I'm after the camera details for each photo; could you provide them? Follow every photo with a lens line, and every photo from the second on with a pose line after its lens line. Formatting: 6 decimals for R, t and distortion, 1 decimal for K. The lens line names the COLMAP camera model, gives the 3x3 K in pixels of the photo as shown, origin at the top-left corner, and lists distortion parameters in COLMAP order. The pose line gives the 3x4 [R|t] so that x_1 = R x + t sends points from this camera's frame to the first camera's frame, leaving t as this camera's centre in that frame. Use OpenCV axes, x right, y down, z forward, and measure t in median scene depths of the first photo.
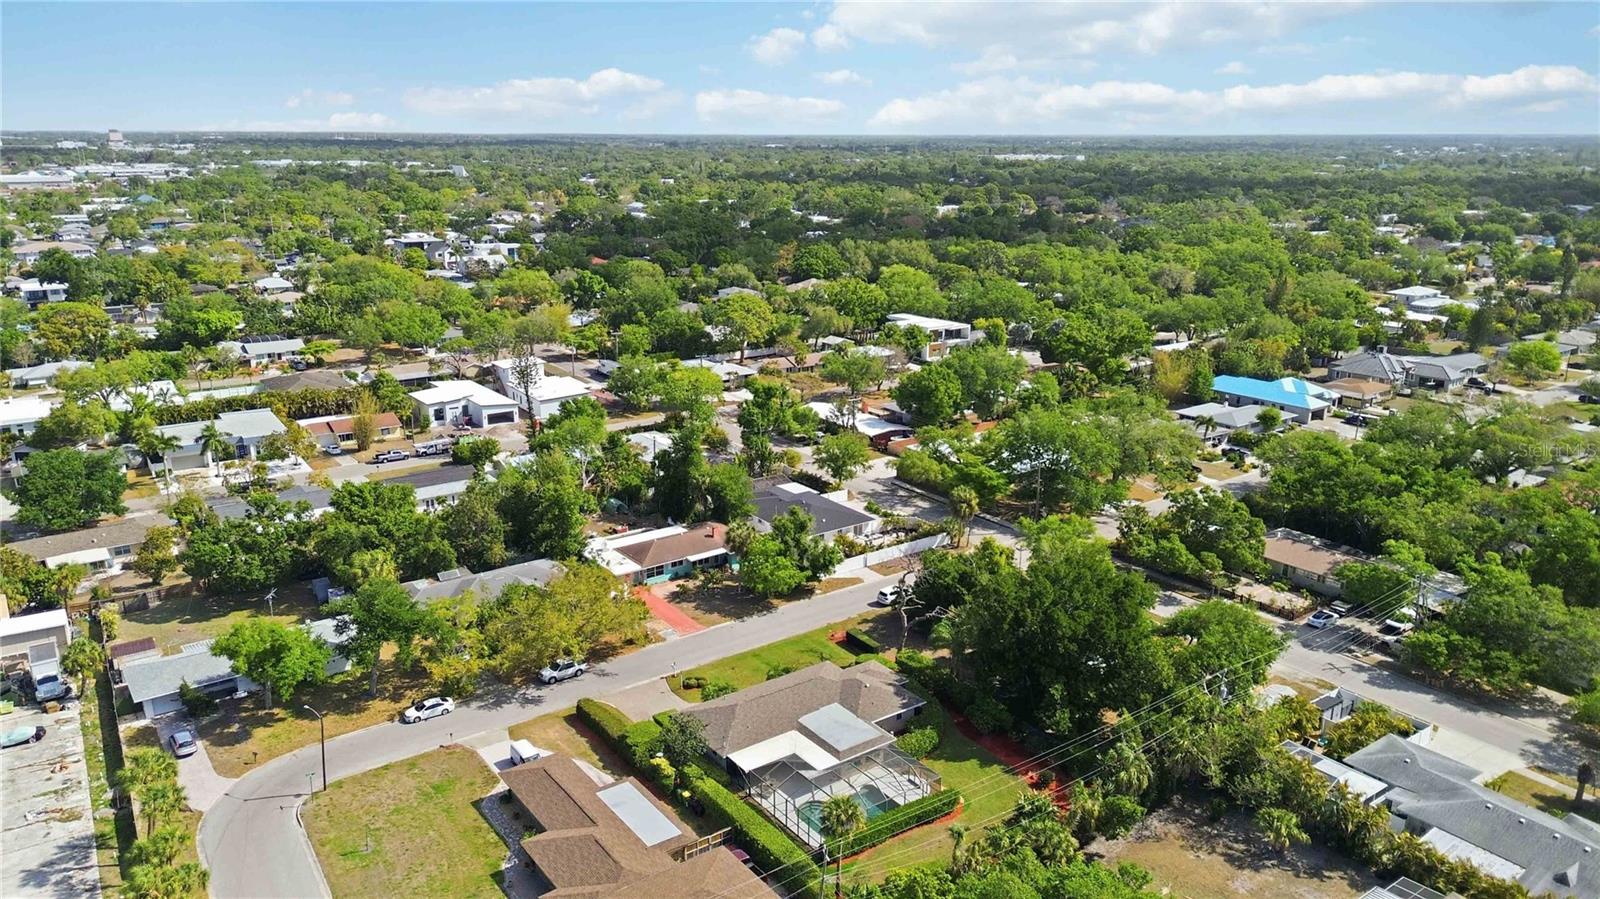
lens RADIAL K [[1128.5, 0, 795.8], [0, 1128.5, 441.3], [0, 0, 1]] dist [0.083870, -0.089213]
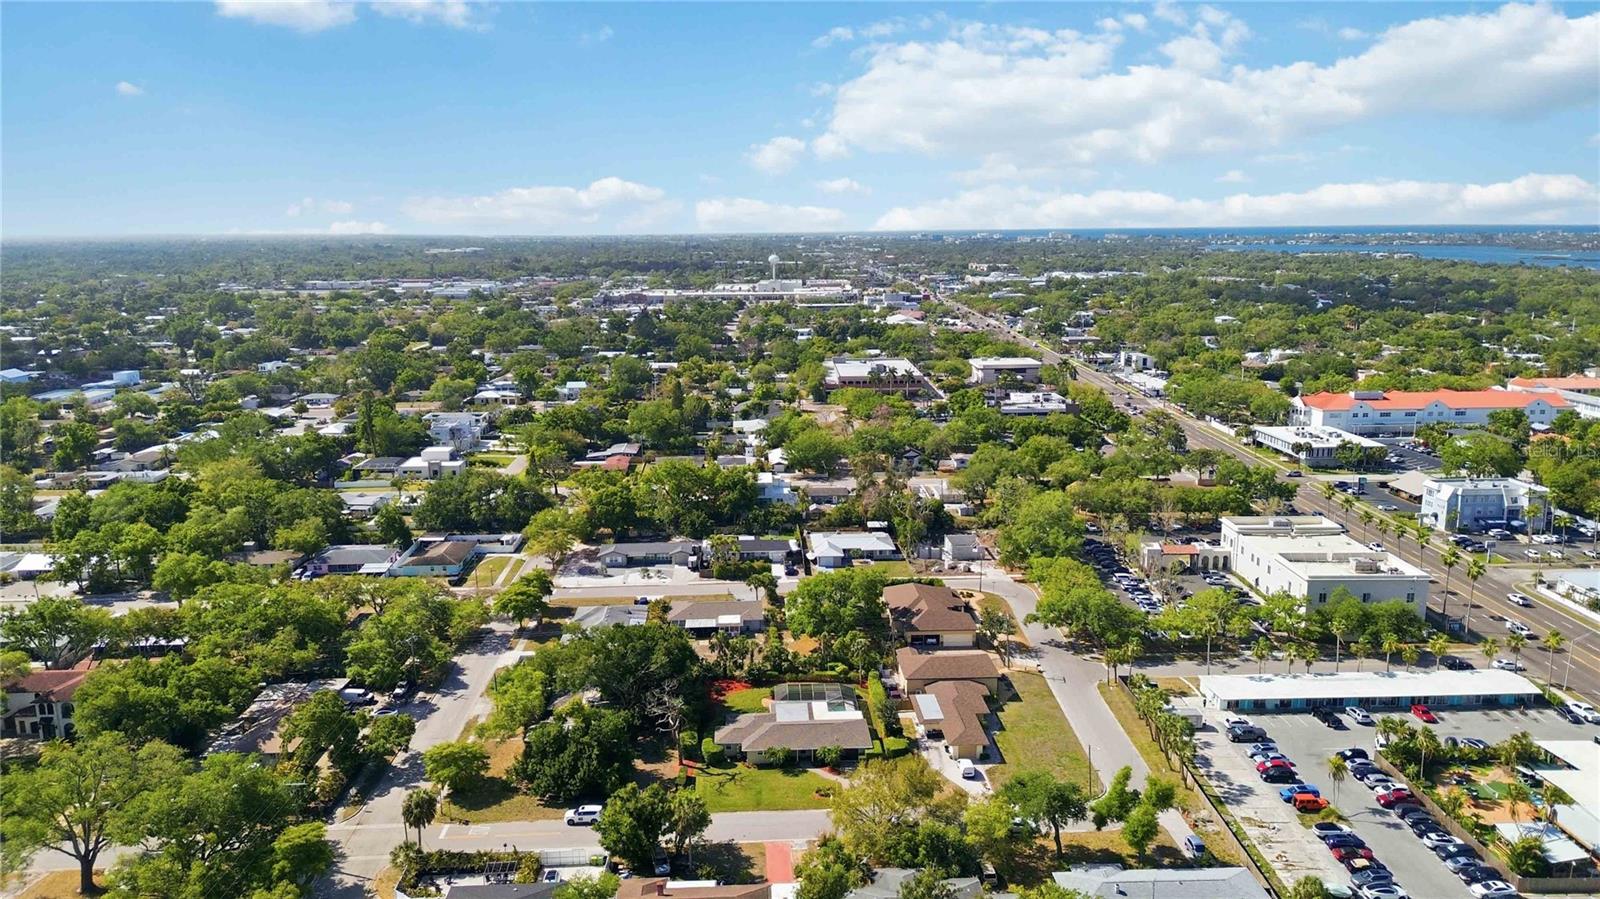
lens RADIAL K [[1128.5, 0, 801.0], [0, 1128.5, 438.6], [0, 0, 1]] dist [0.083870, -0.089213]
pose [[-0.835837, -0.100409, 0.539718, -0.695518], [0.149302, 0.904498, 0.399490, -0.650363], [-0.528286, 0.414489, -0.741021, 1.723652]]
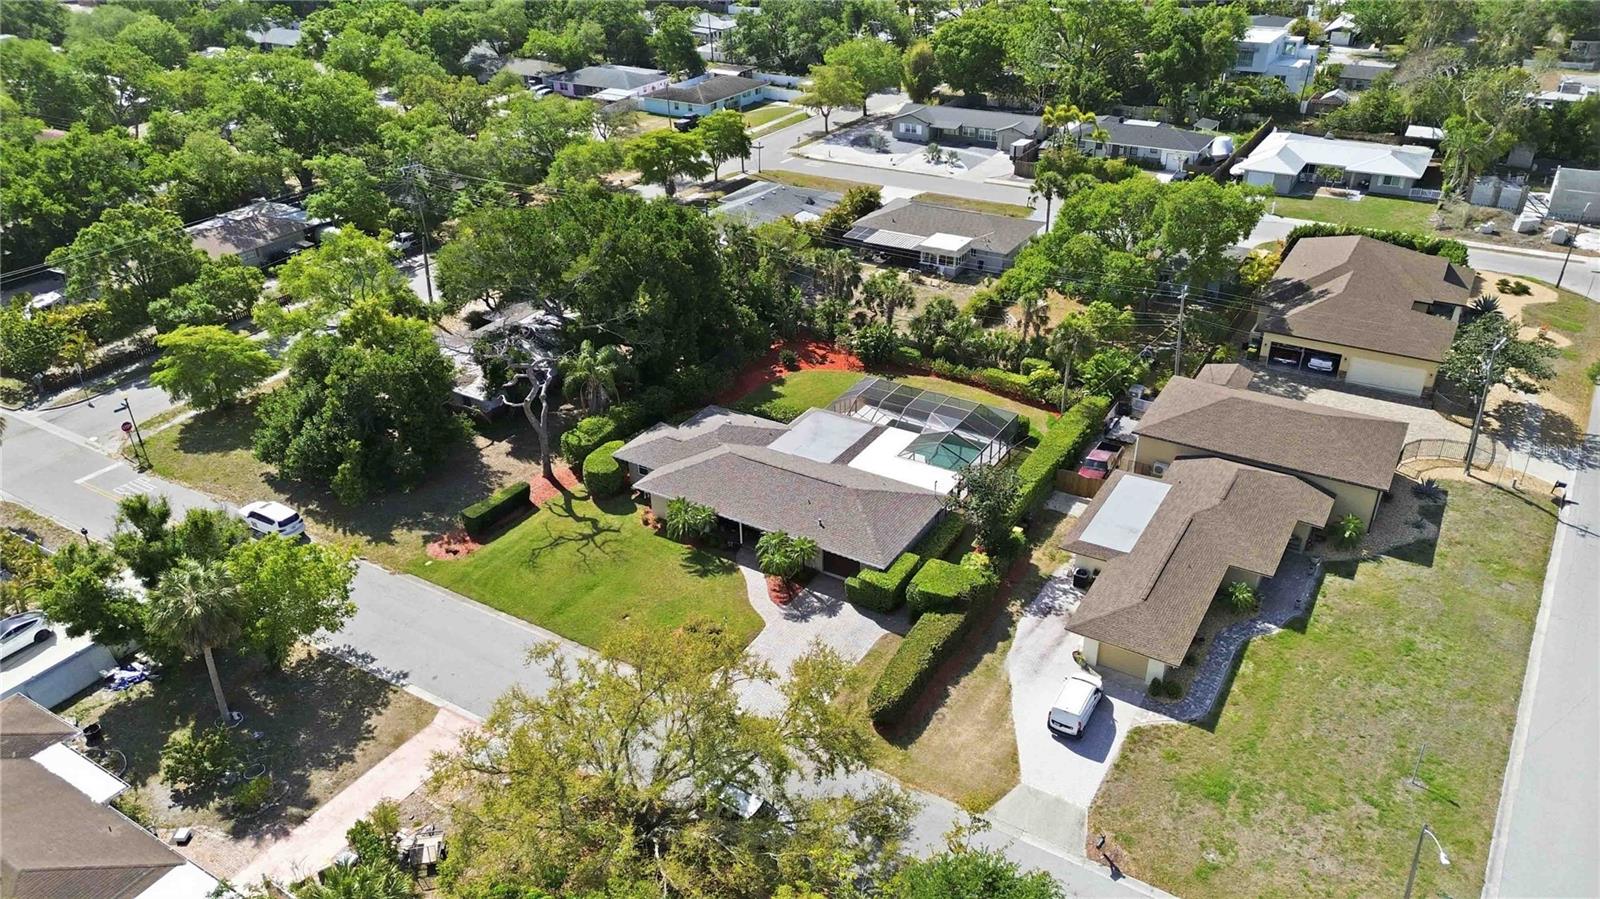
lens RADIAL K [[1128.5, 0, 793.7], [0, 1128.5, 456.2], [0, 0, 1]] dist [0.083870, -0.089213]
pose [[-0.375969, -0.452069, 0.808877, -0.483323], [0.264596, 0.784201, 0.561264, -0.144398], [-0.888052, 0.425043, -0.175219, 0.966253]]
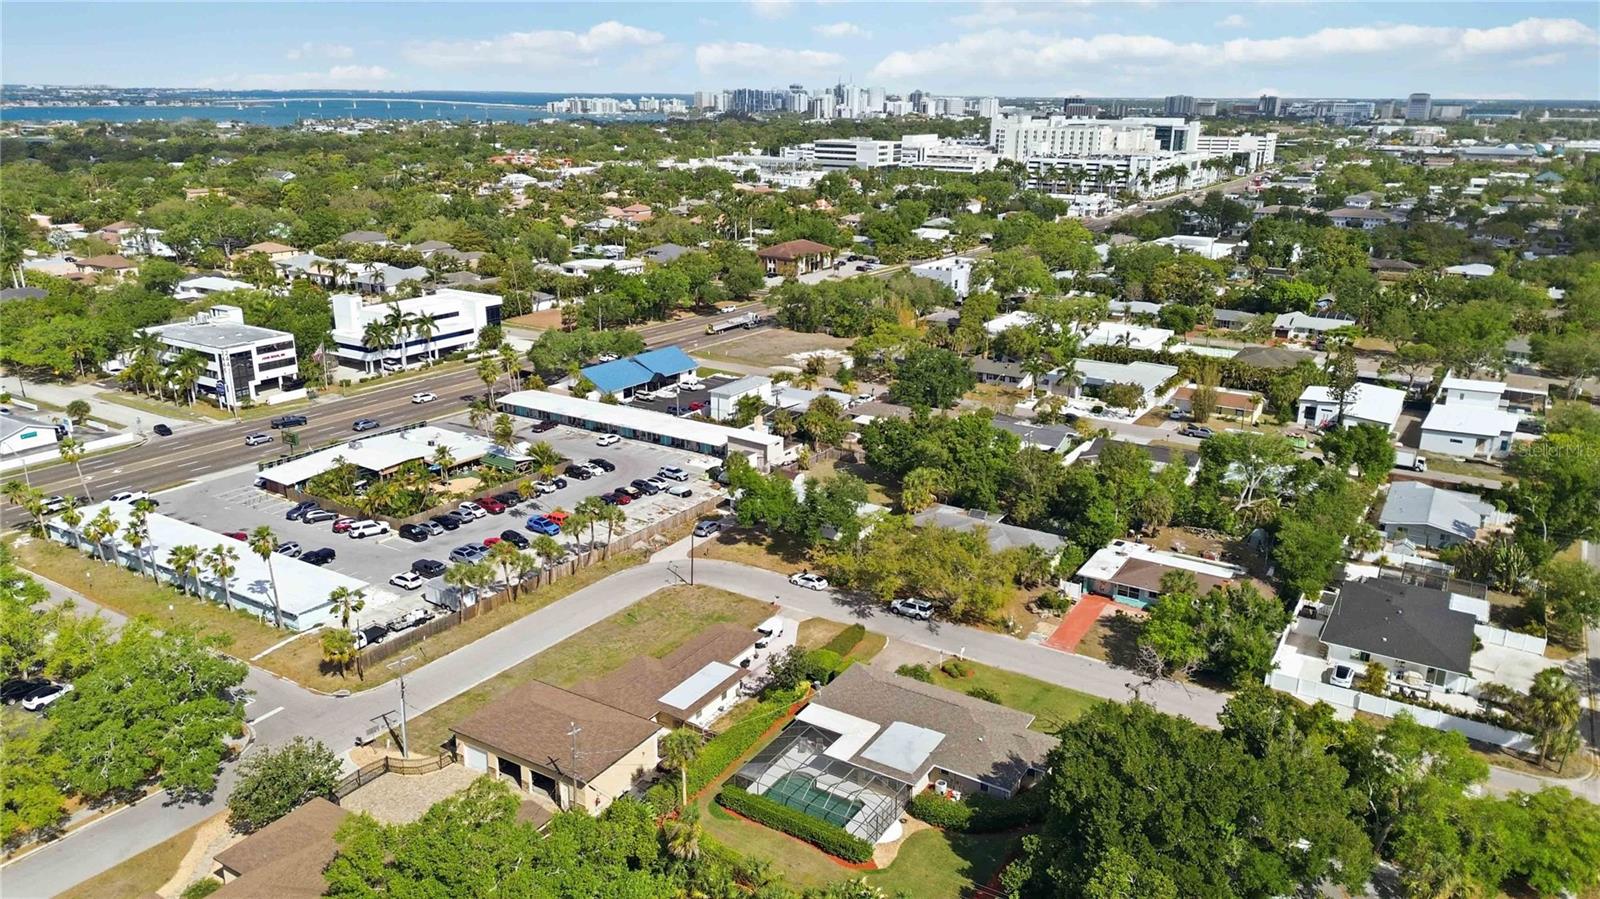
lens RADIAL K [[1128.5, 0, 787.4], [0, 1128.5, 427.2], [0, 0, 1]] dist [0.083870, -0.089213]
pose [[0.370462, 0.261226, -0.891358, 0.653110], [-0.251628, 0.951979, 0.174412, -0.120815], [0.894115, 0.159678, 0.418404, 0.393900]]
